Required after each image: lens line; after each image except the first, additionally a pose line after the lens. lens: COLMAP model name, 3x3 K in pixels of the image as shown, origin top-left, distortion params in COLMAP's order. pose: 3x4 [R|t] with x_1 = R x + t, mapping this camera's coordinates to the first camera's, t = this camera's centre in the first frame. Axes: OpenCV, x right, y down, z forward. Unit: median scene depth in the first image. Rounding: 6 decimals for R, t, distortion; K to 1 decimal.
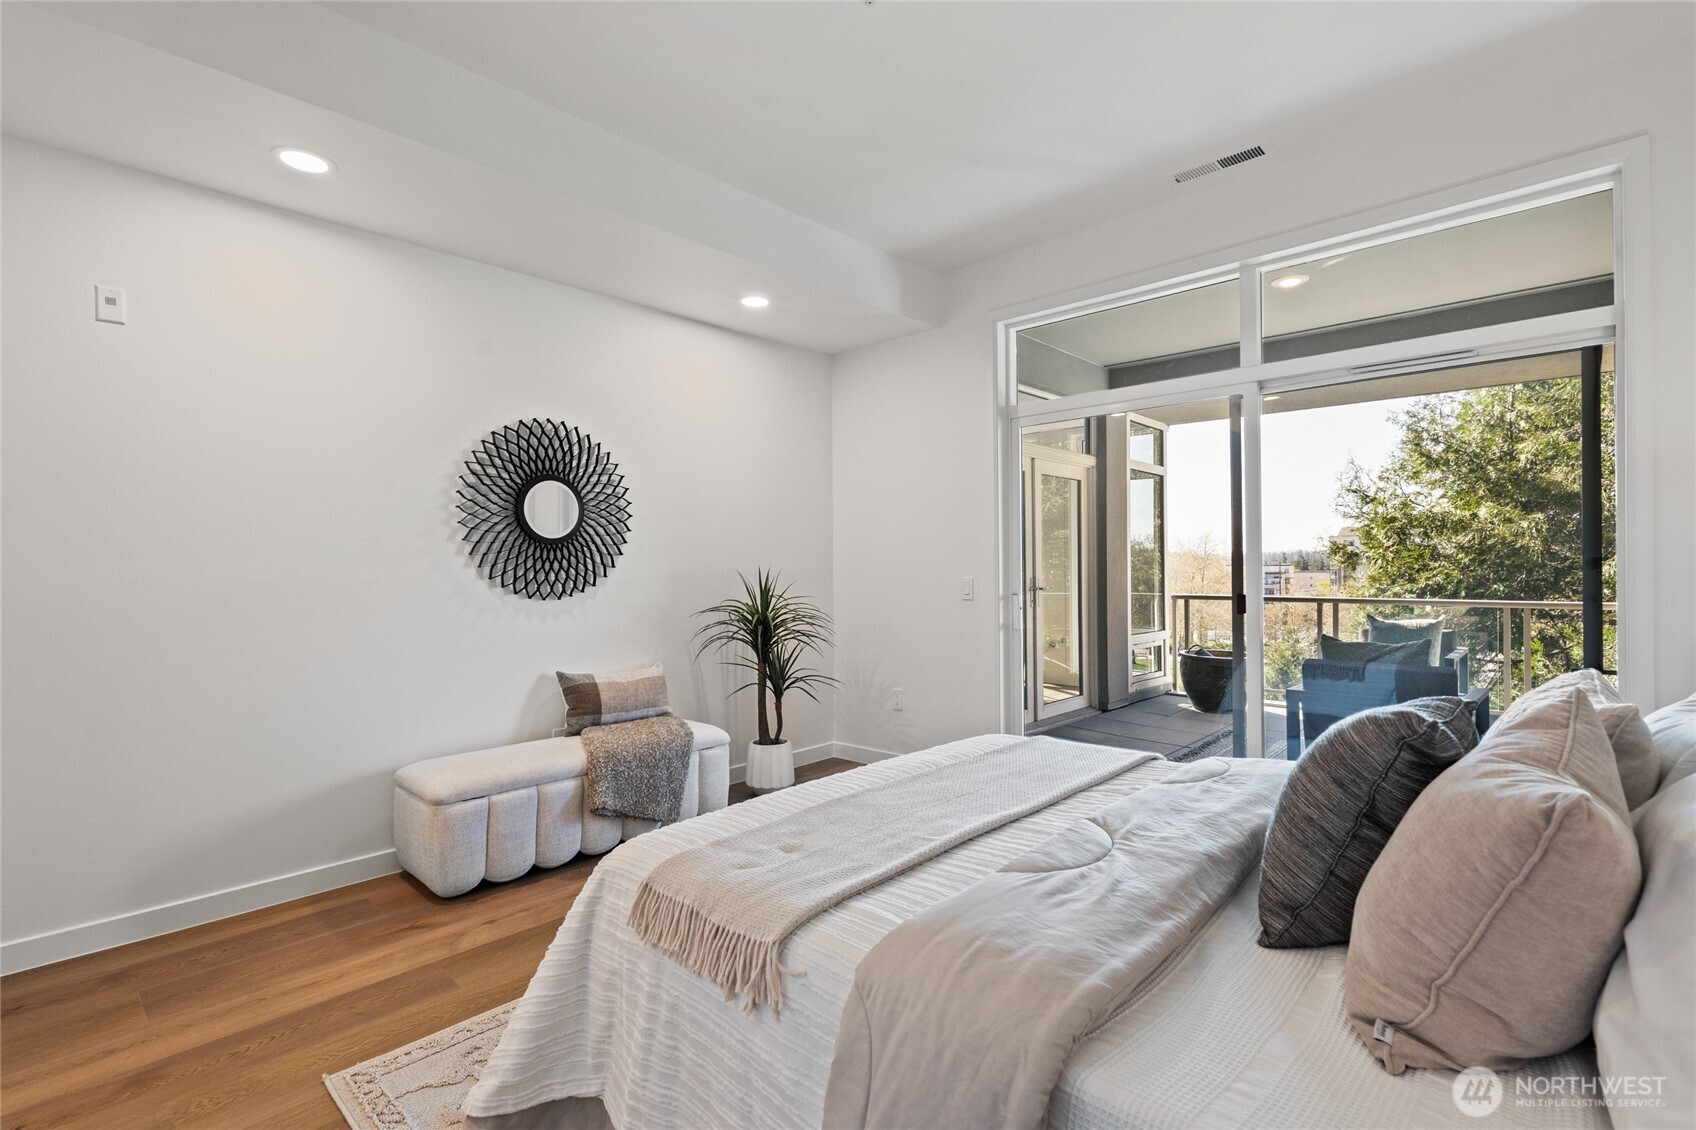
lens RADIAL K [[812.8, 0, 833.4], [0, 812.8, 557.4], [0, 0, 1]] dist [-0.000087, 0.001144]
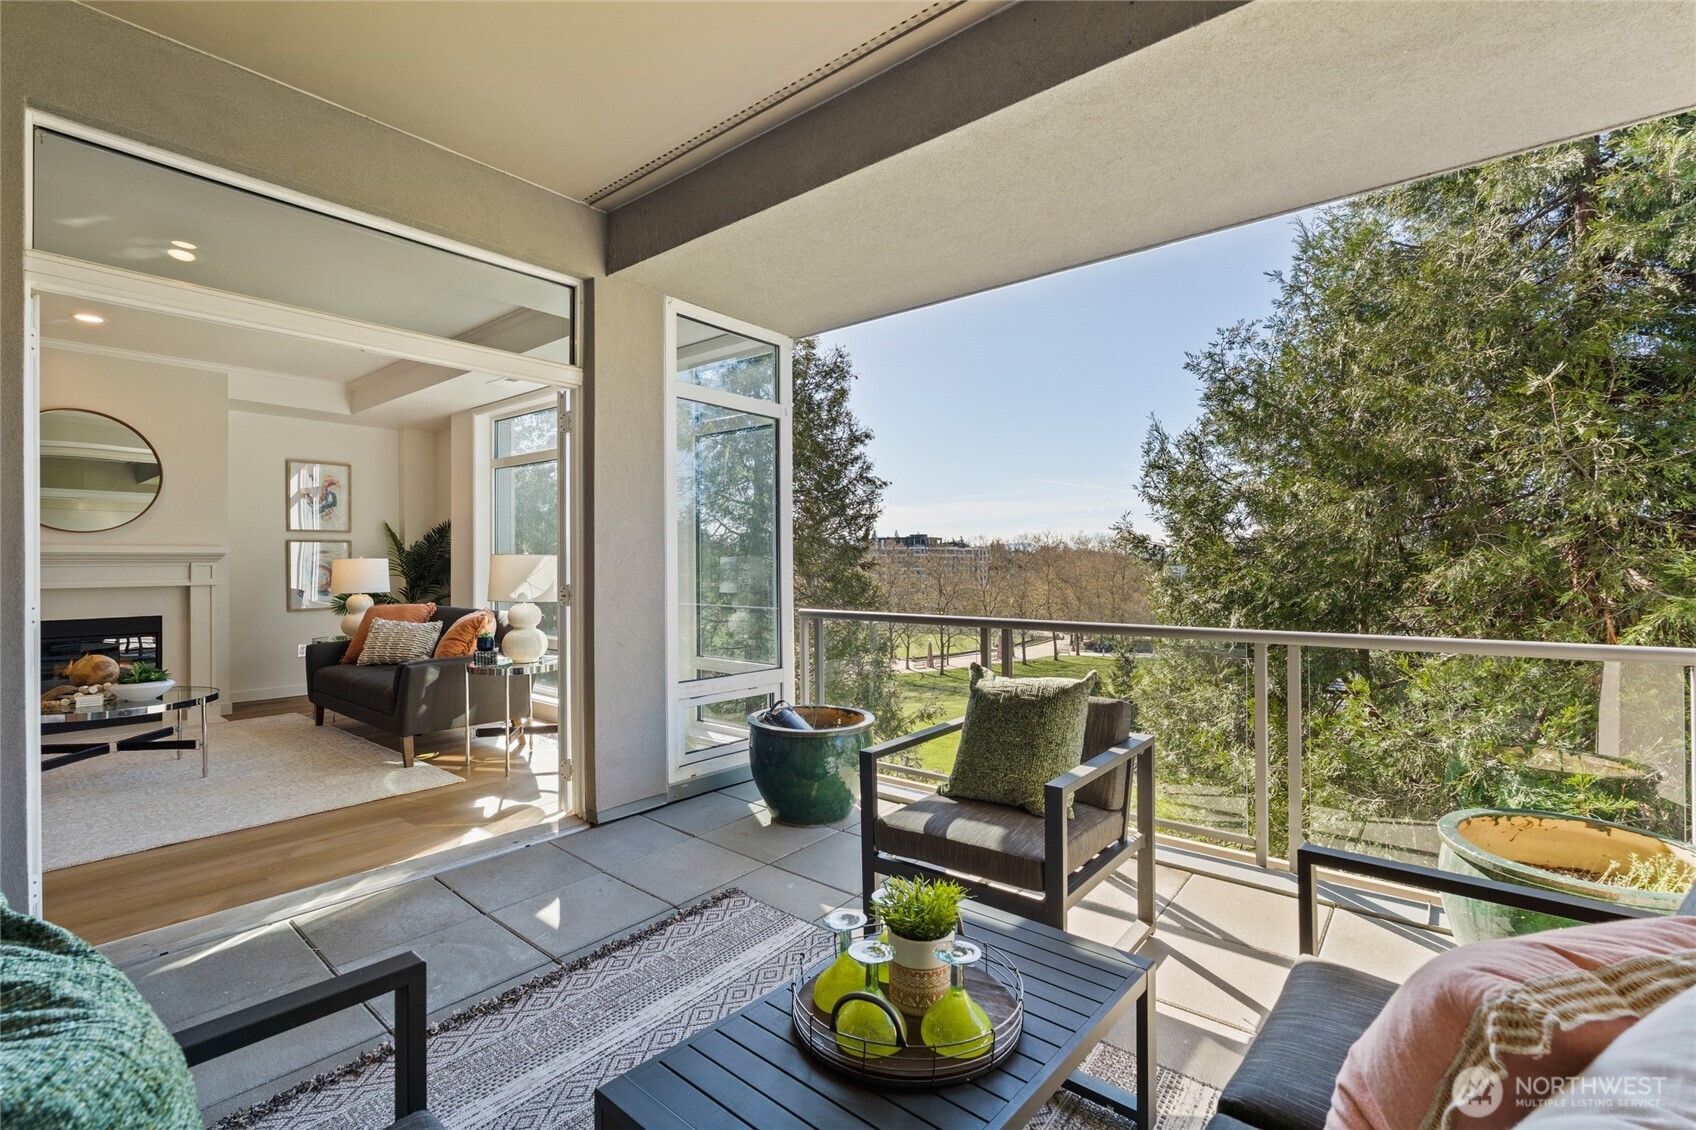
lens RADIAL K [[772.2, 0, 852.1], [0, 772.2, 553.6], [0, 0, 1]] dist [0.008687, 0.000920]
pose [[0.997610, 0.002063, 0.069066, 0.336082], [-0.001784, 0.999990, -0.004088, 0.003585], [-0.069074, 0.003955, 0.997604, 0.326735]]
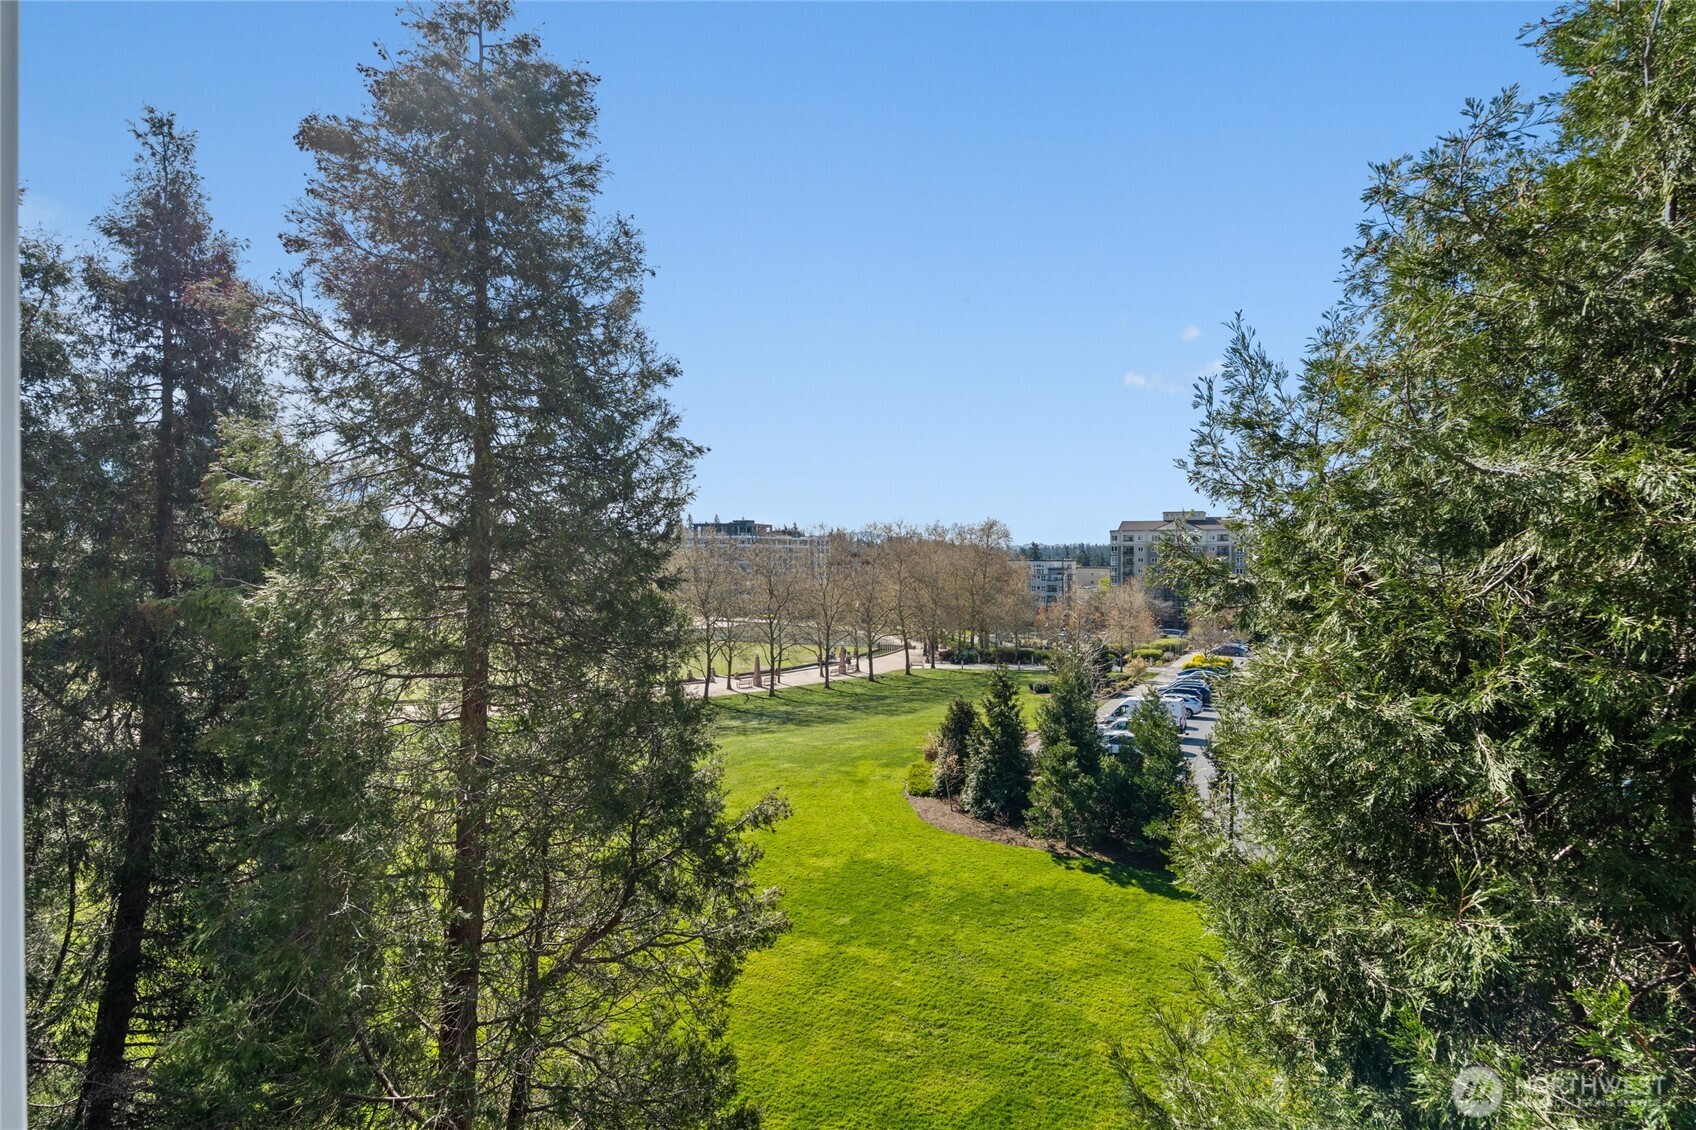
lens RADIAL K [[909.3, 0, 862.3], [0, 909.3, 549.4], [0, 0, 1]] dist [-0.003772, -0.000733]
pose [[0.959399, 0.011268, 0.281826, 0.384450], [-0.012431, 0.999920, 0.002338, -0.023424], [-0.281777, -0.005747, 0.959463, 0.710697]]
